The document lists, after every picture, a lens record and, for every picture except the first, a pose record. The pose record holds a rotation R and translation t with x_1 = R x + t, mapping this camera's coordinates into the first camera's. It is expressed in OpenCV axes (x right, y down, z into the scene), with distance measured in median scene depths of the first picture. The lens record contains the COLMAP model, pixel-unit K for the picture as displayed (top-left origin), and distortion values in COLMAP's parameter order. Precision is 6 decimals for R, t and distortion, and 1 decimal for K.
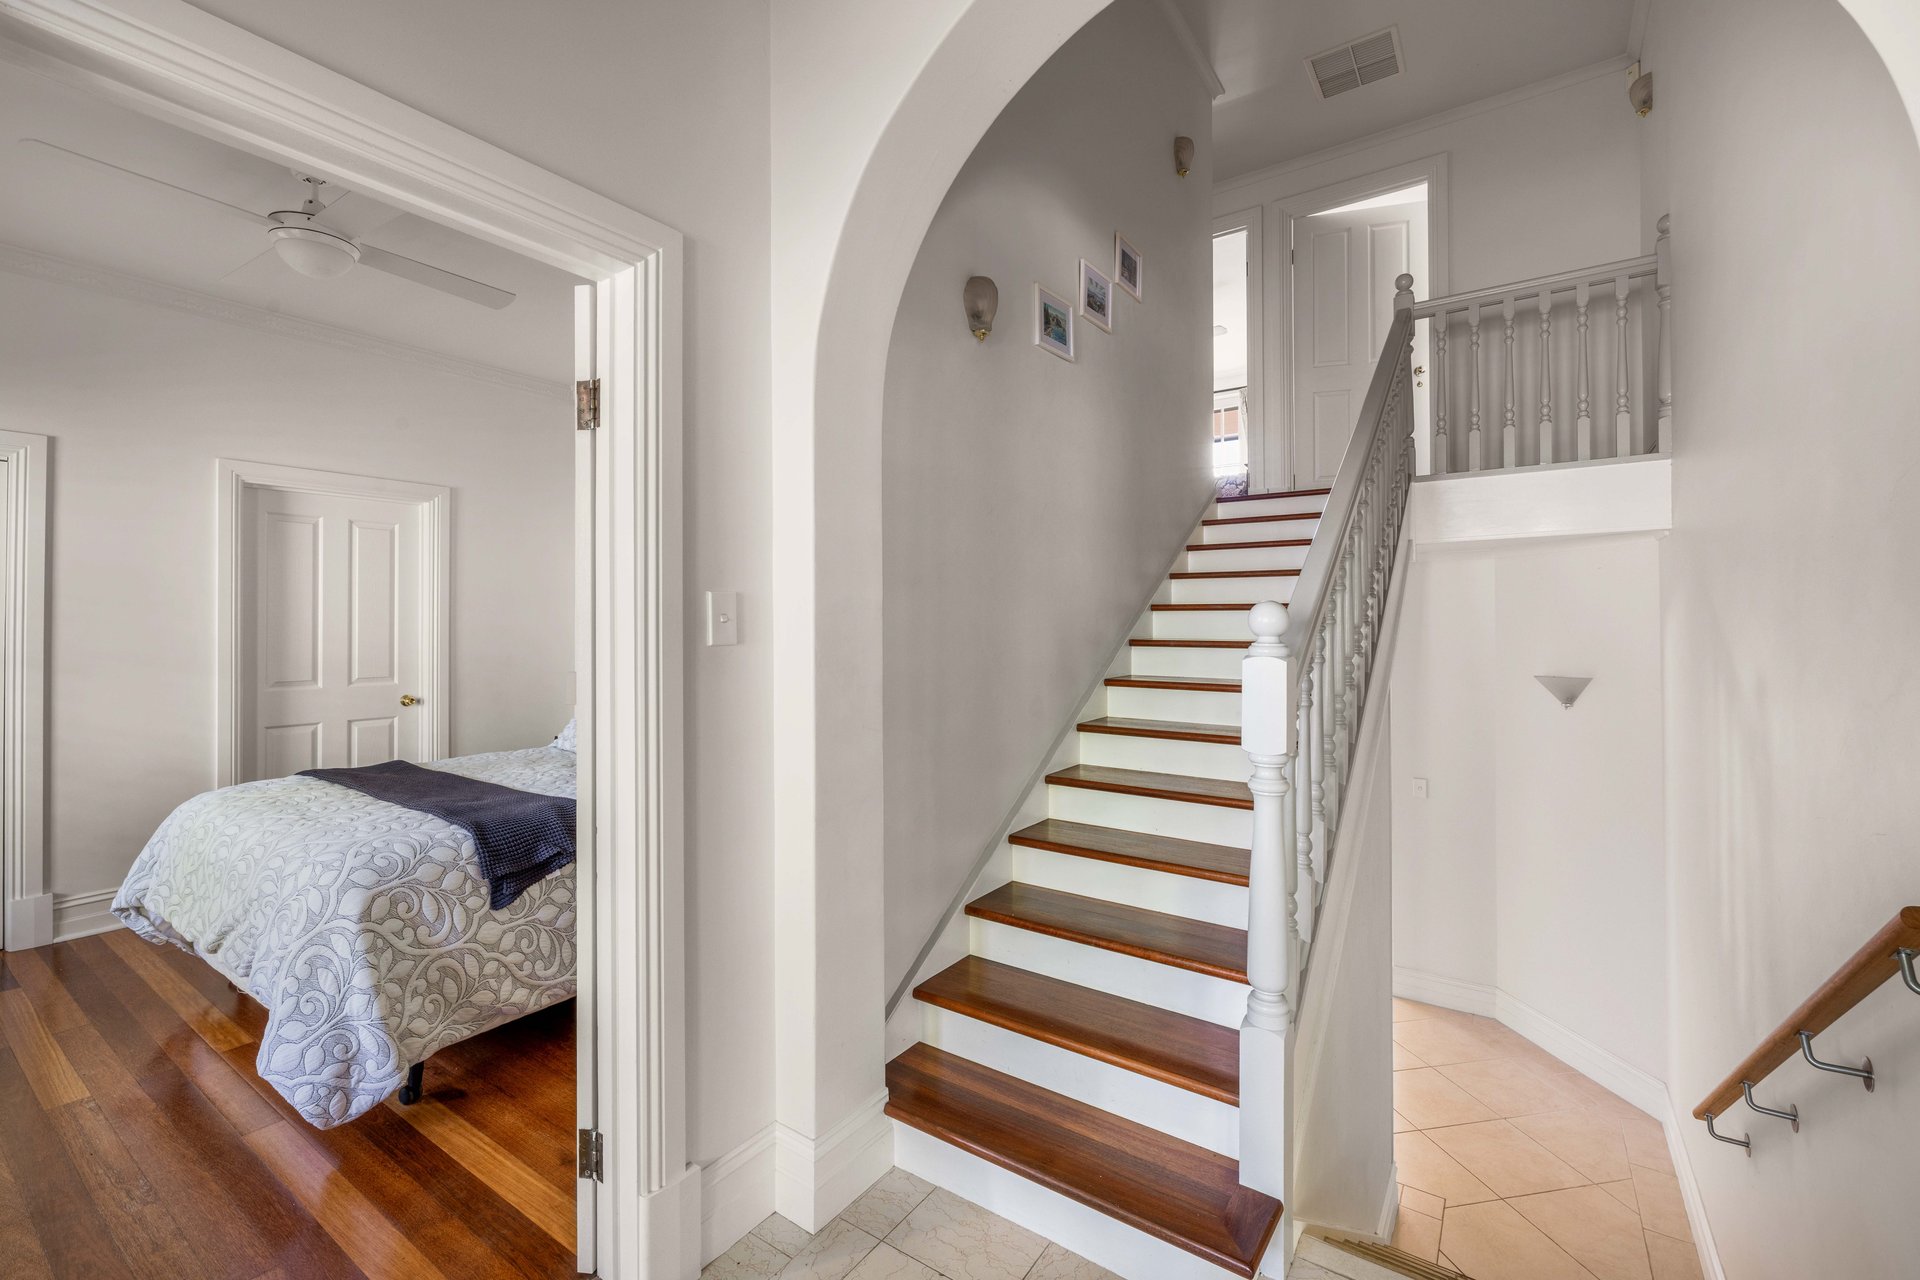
lens RADIAL K [[815.5, 0, 964.0], [0, 815.5, 631.0], [0, 0, 1]] dist [0.000738, 0.000012]
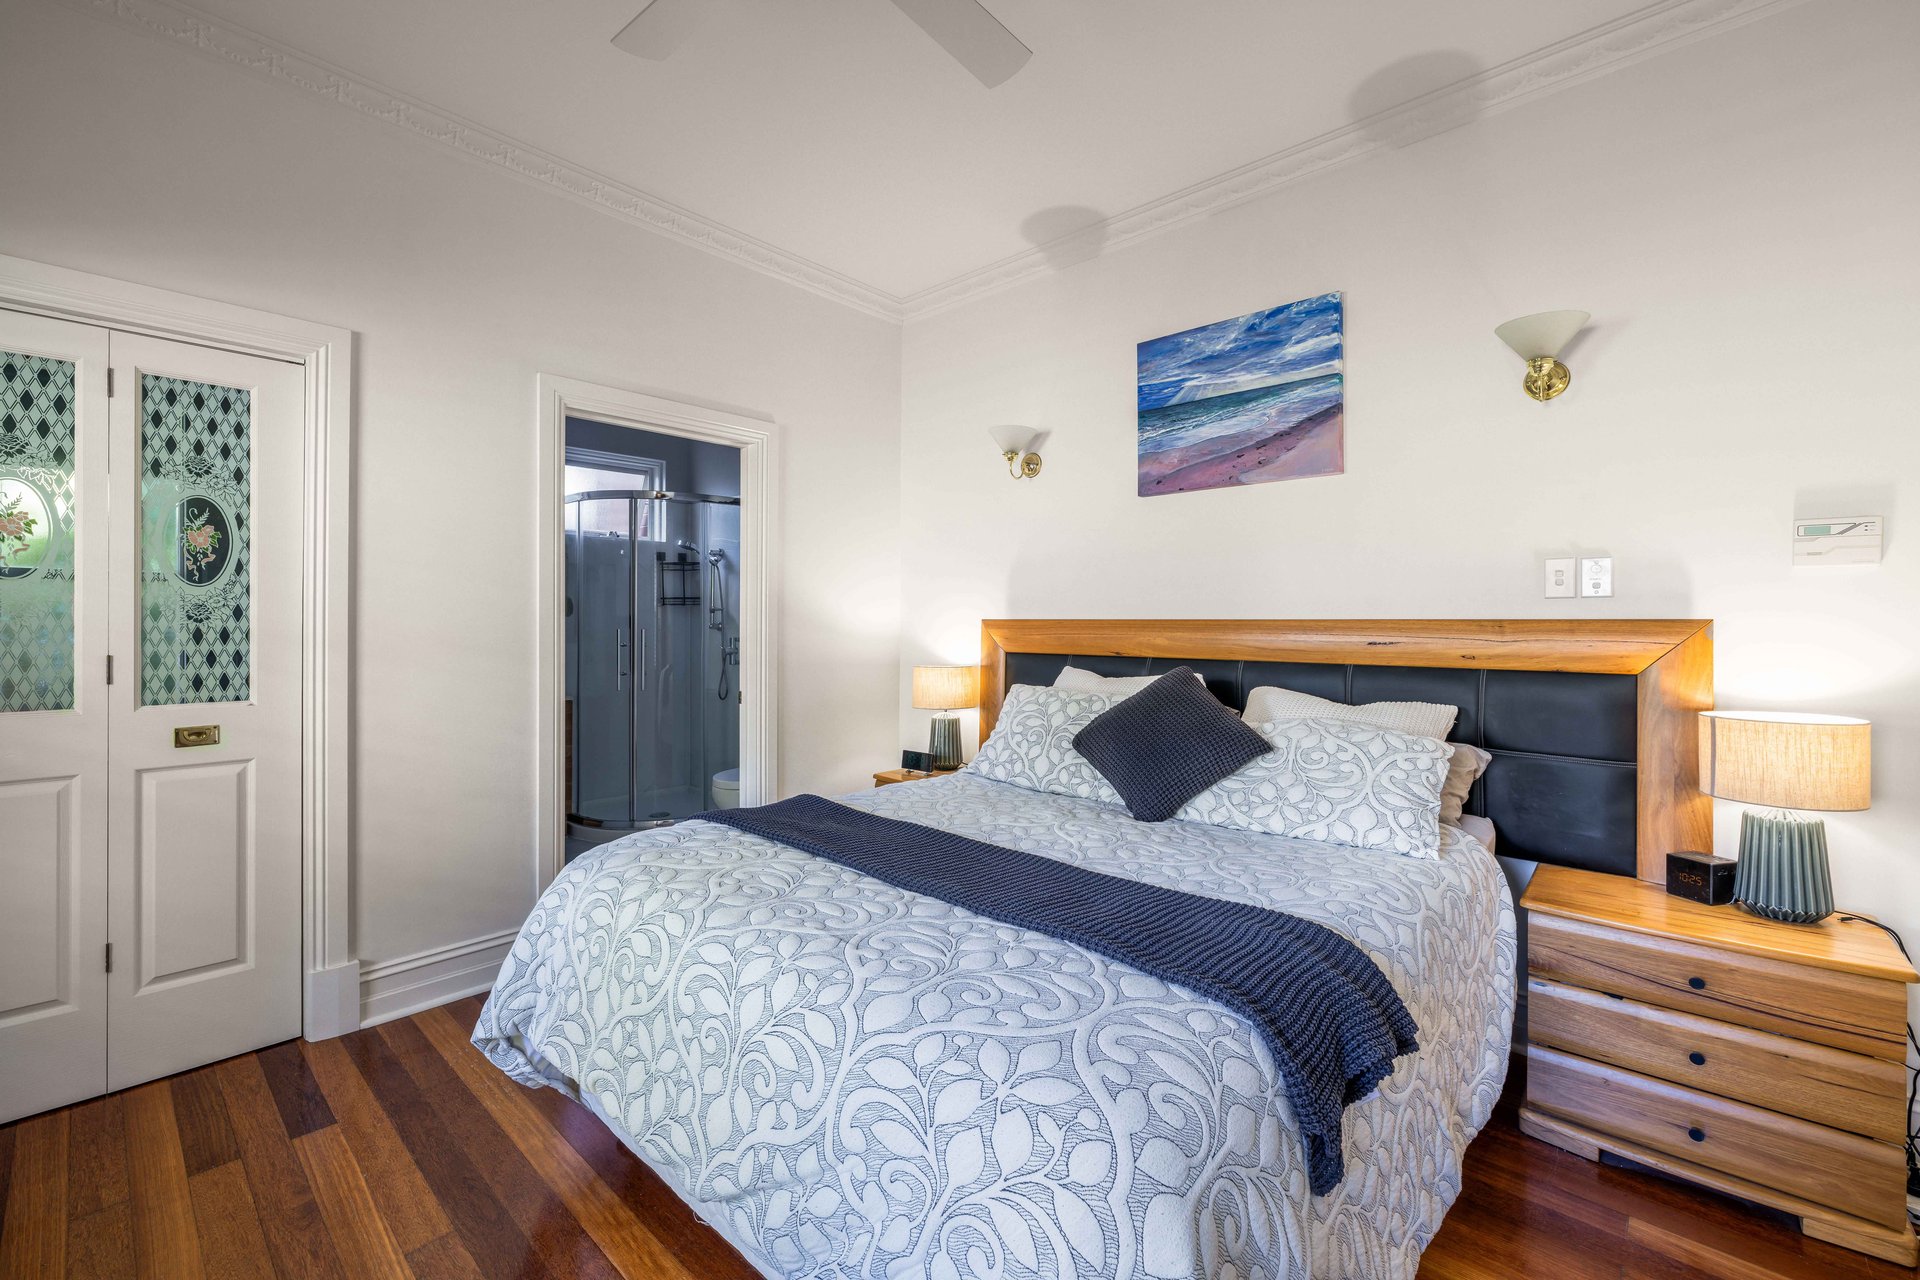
lens RADIAL K [[815.5, 0, 954.9], [0, 815.5, 636.1], [0, 0, 1]] dist [0.000738, 0.000012]
pose [[0.989261, 0.007225, -0.145982, -0.559500], [-0.005519, 0.999912, 0.012089, 0.022481], [0.146056, -0.011153, 0.989213, 0.415070]]
